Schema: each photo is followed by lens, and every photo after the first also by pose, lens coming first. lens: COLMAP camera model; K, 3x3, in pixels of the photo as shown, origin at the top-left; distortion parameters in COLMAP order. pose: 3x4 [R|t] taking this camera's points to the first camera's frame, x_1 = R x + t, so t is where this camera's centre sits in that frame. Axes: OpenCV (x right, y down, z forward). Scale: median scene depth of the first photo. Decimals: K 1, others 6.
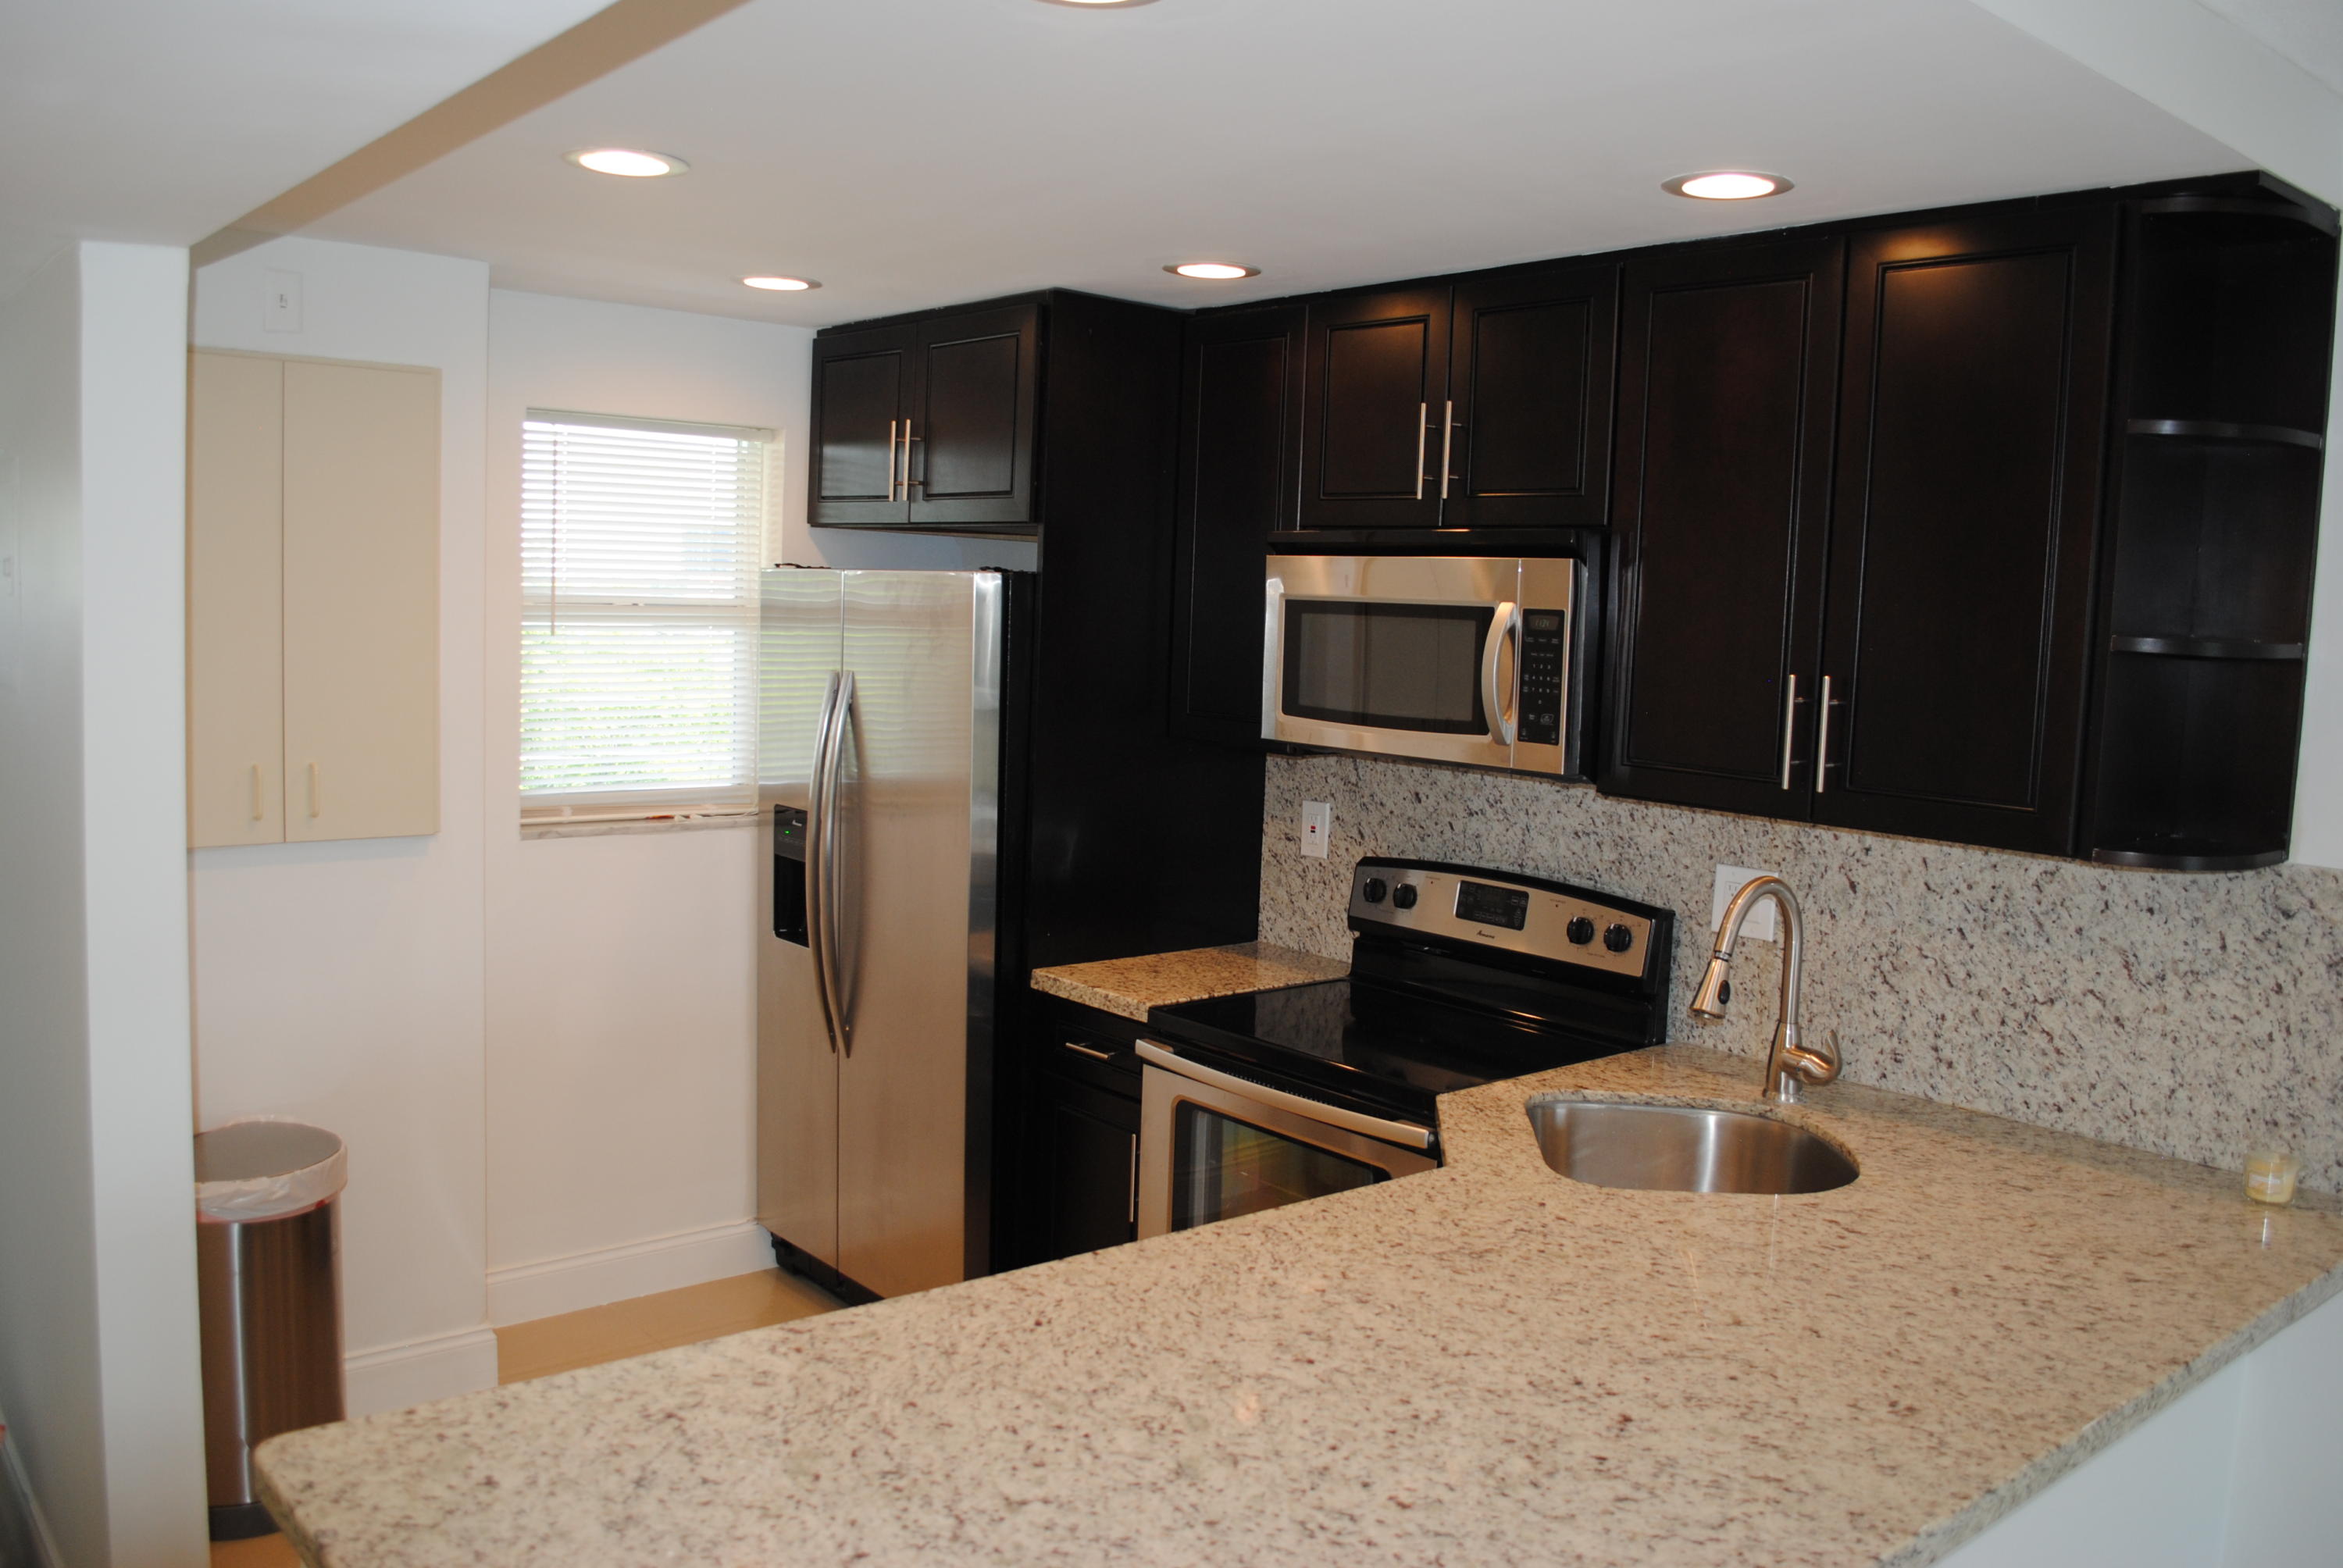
lens RADIAL K [[1856.4, 0, 1171.5], [0, 1856.4, 784.0], [0, 0, 1]] dist [-0.078433, 0.002120]
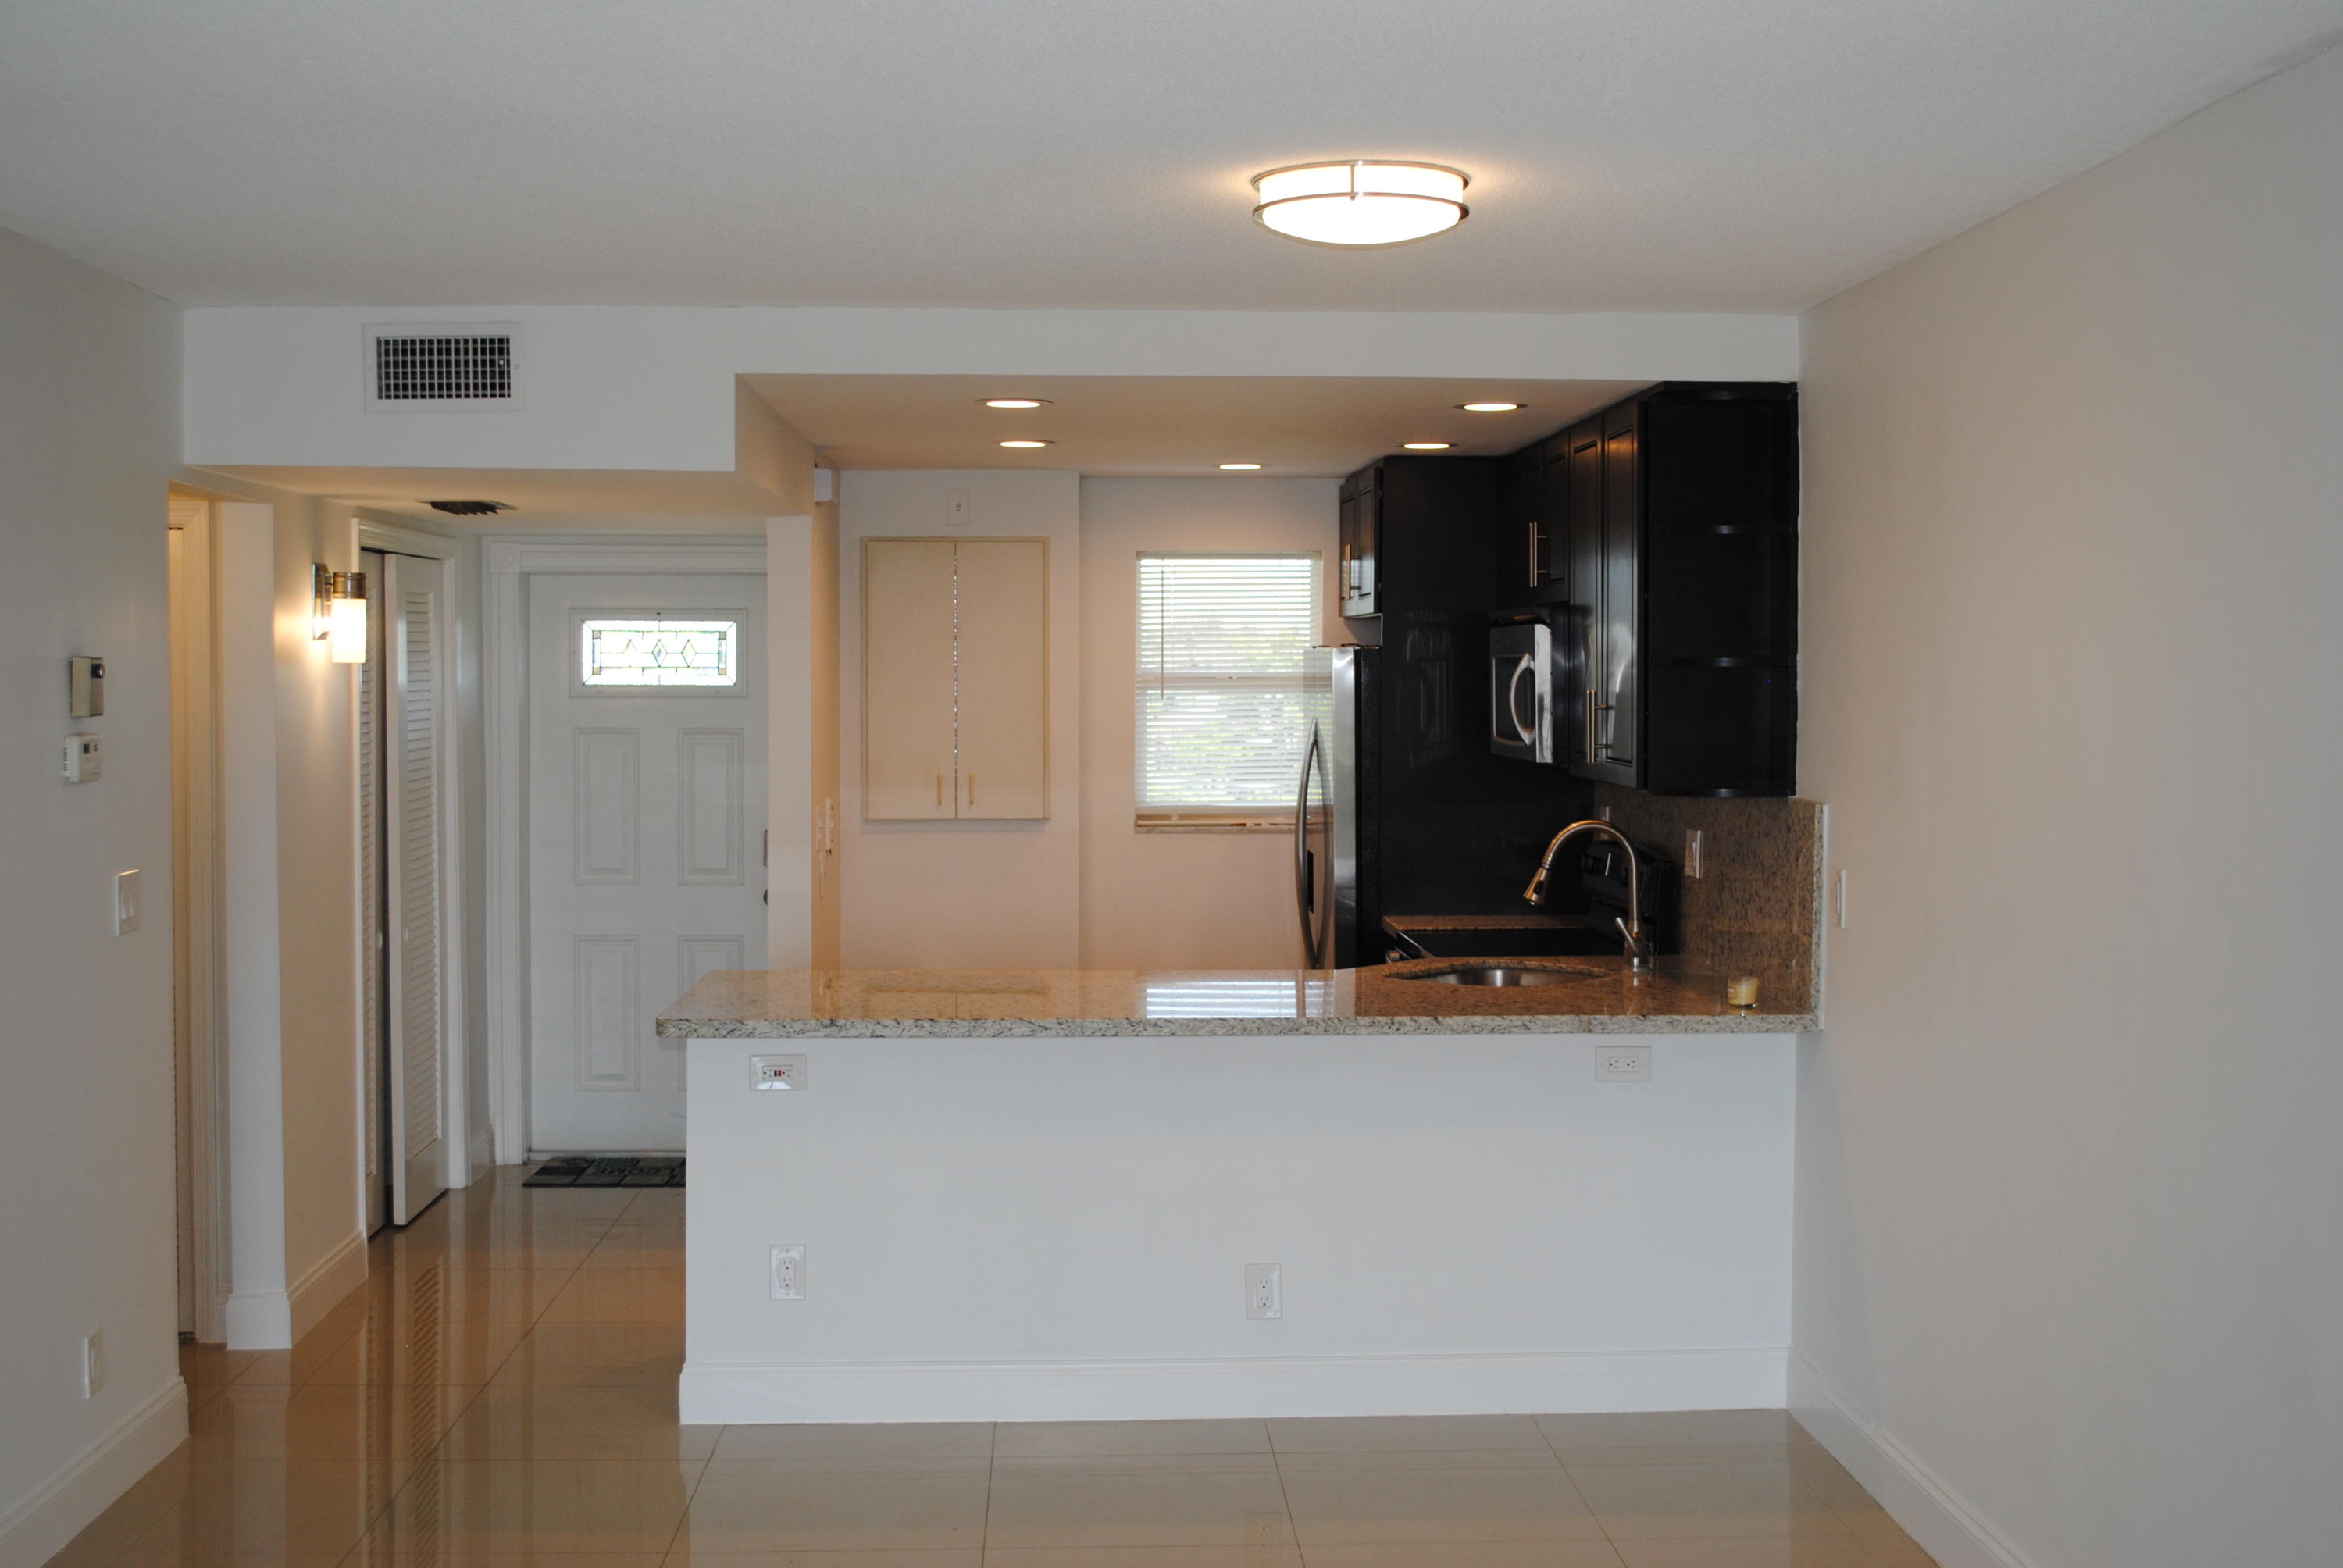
lens RADIAL K [[2662.7, 0, 1171.5], [0, 2662.7, 784.0], [0, 0, 1]] dist [-0.050960, 0.002905]
pose [[0.797215, -0.008553, -0.603634, 1.374422], [-0.031087, 0.997991, -0.055198, 0.151316], [0.602894, 0.062770, 0.795348, -1.009256]]
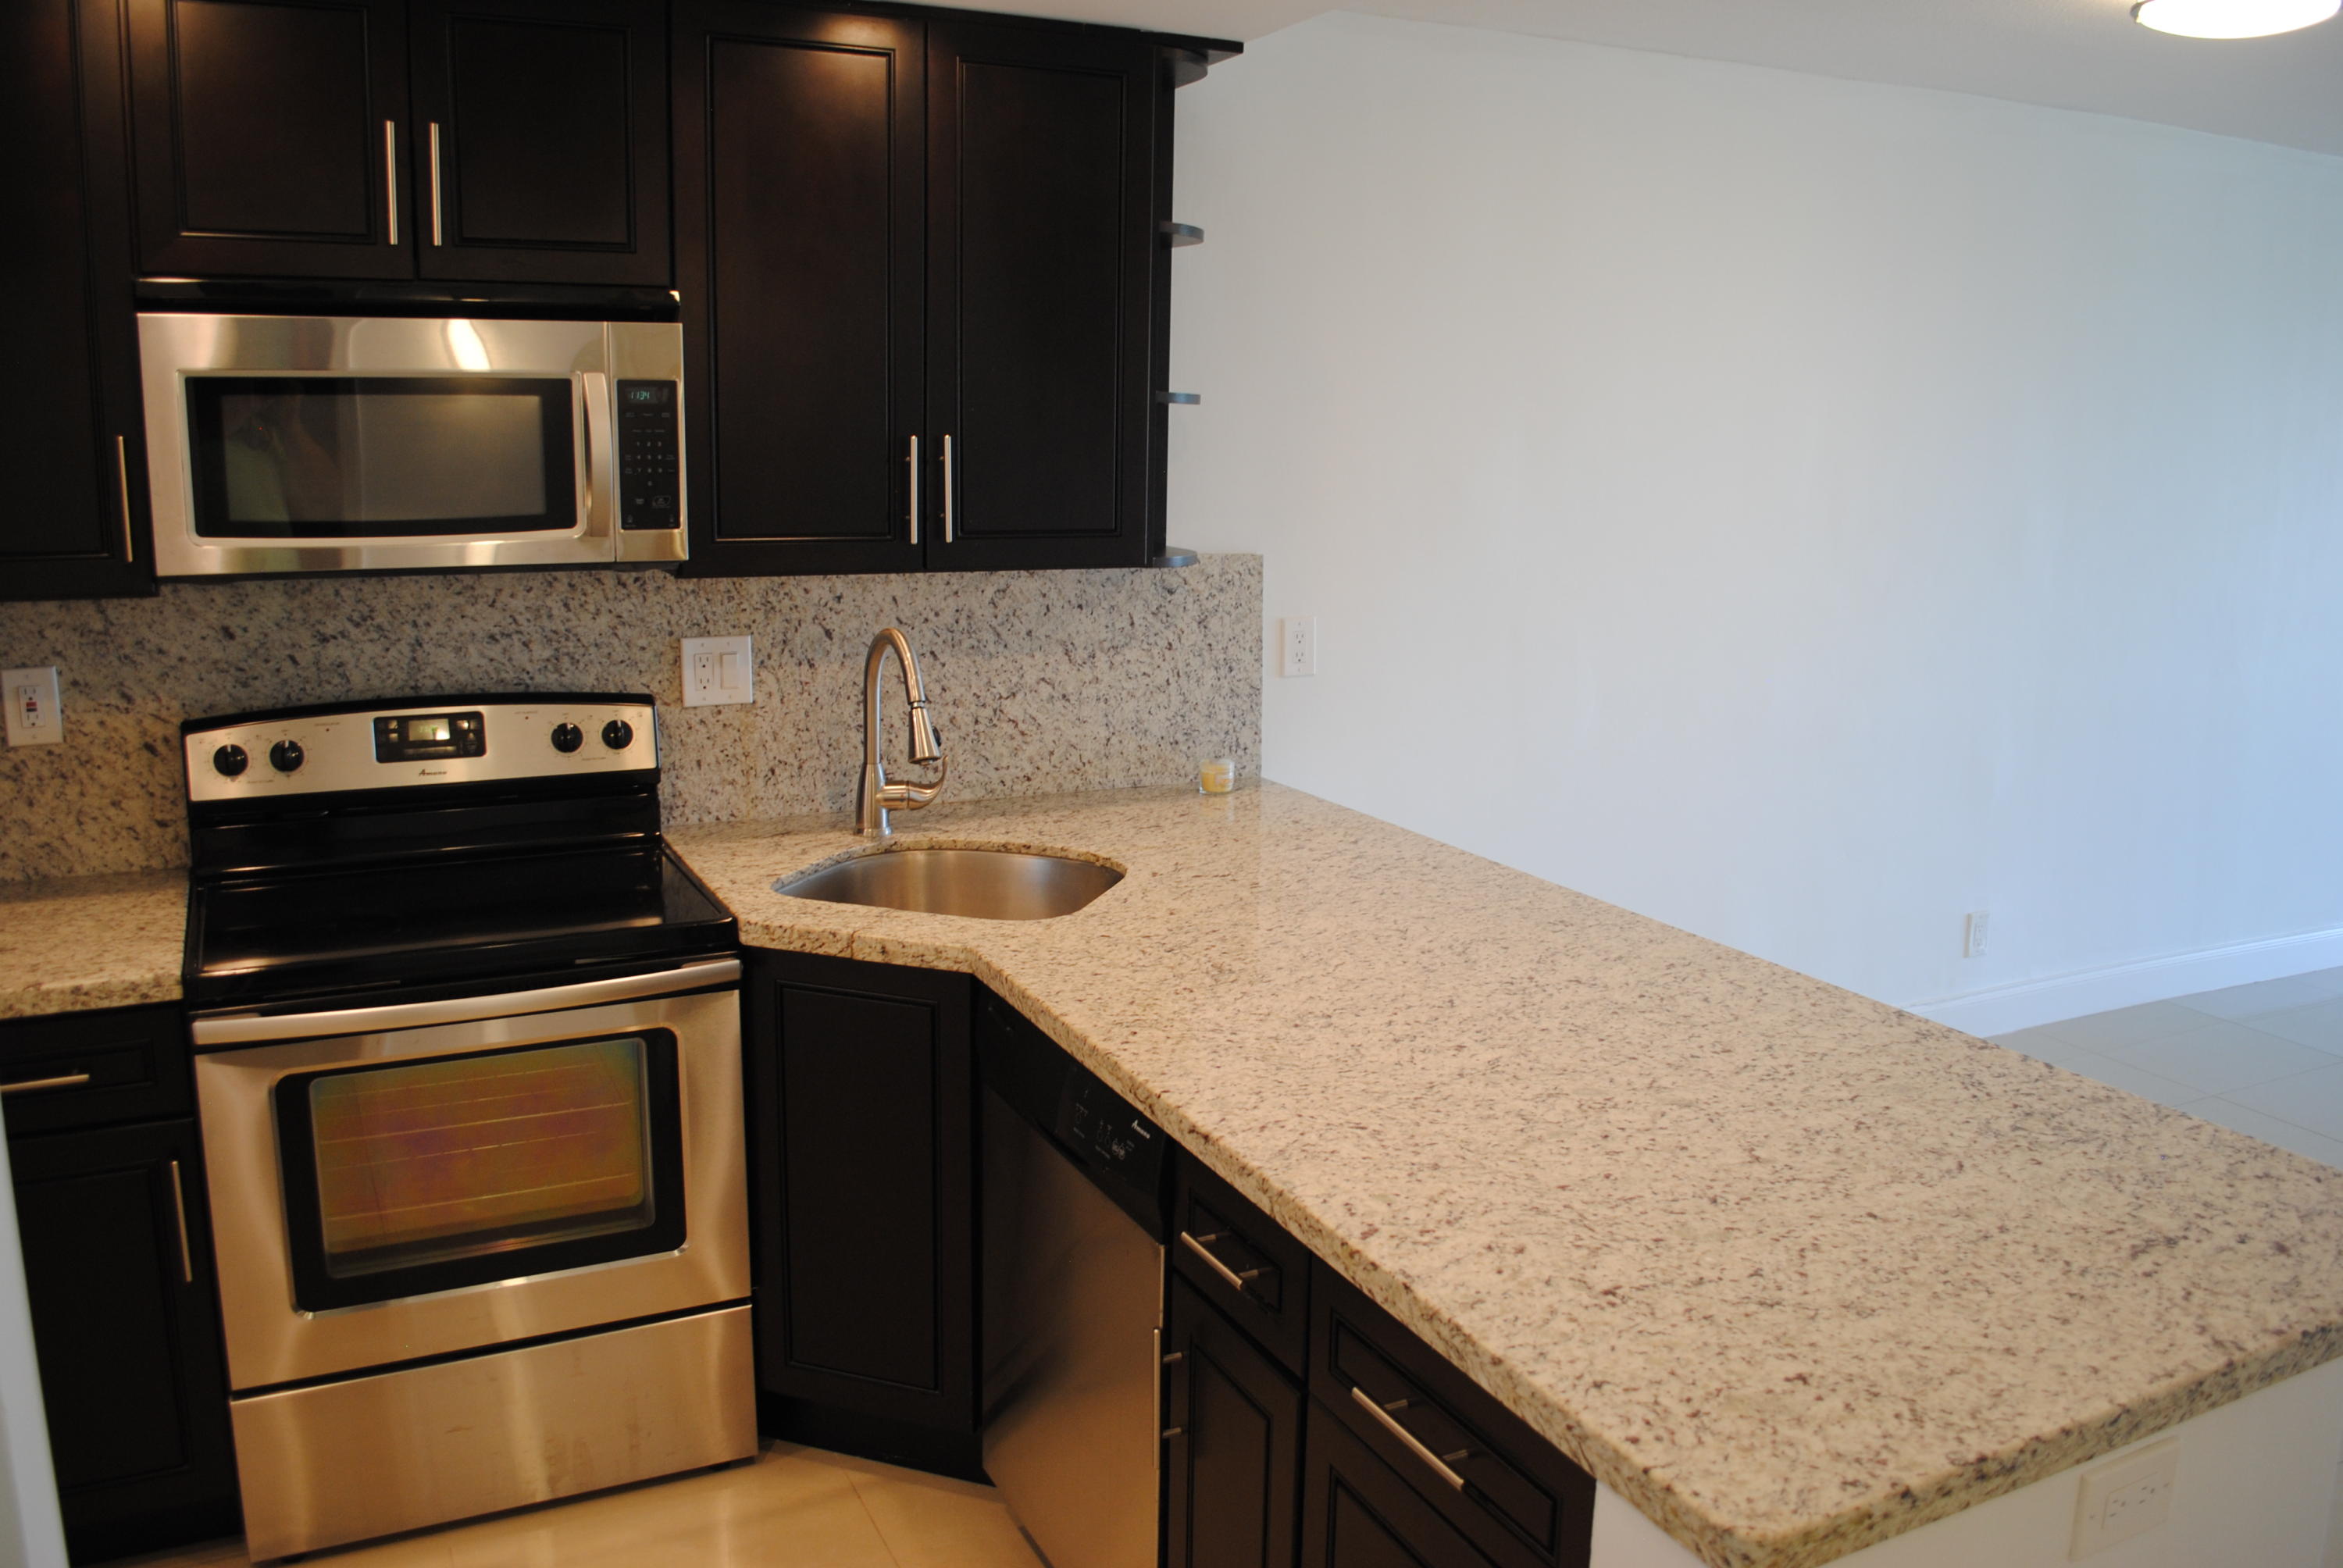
lens RADIAL K [[1856.4, 0, 1171.5], [0, 1856.4, 784.0], [0, 0, 1]] dist [-0.078433, 0.002120]
pose [[0.242755, -0.221391, 0.944487, -0.677699], [0.093398, 0.974421, 0.204402, -0.066746], [-0.965581, 0.038593, 0.257223, 0.572400]]
